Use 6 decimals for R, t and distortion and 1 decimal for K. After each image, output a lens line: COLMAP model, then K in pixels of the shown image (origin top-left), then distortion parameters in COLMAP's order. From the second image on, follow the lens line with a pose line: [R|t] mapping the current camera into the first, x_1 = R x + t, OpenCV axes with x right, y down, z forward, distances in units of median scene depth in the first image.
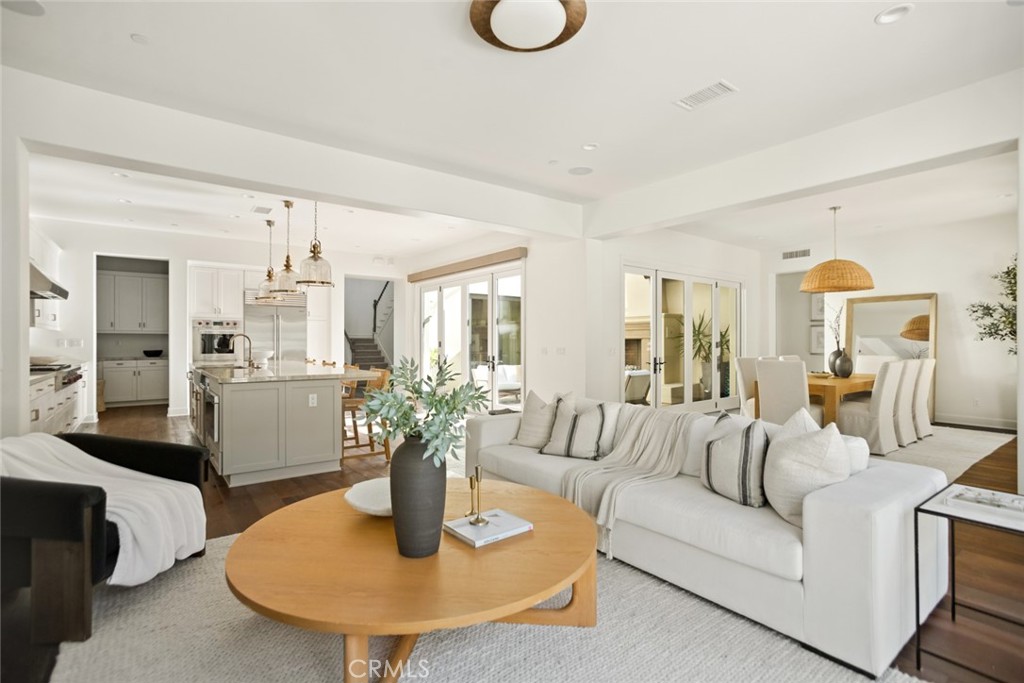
lens RADIAL K [[483.4, 0, 505.9], [0, 483.4, 336.6], [0, 0, 1]] dist [-0.000082, 0.000321]
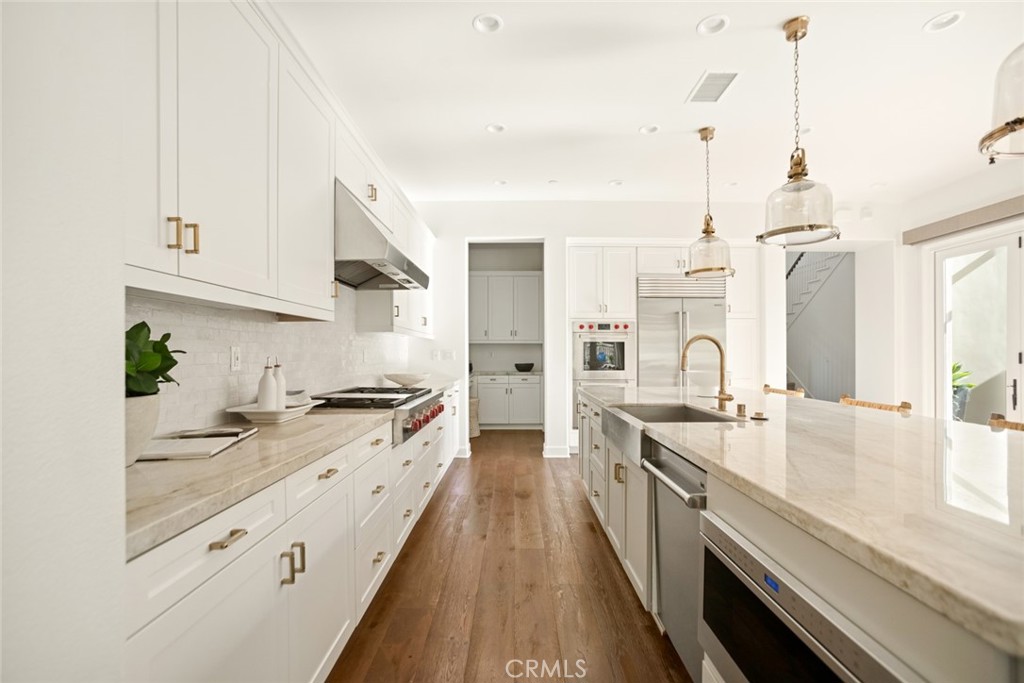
lens RADIAL K [[481.0, 0, 511.3], [0, 481.0, 353.5], [0, 0, 1]] dist [-0.033999, 0.000415]
pose [[0.802565, 0.001186, -0.596563, -0.303999], [0.005193, 0.999946, 0.008973, 0.004215], [0.596542, -0.010300, 0.802516, 0.386831]]
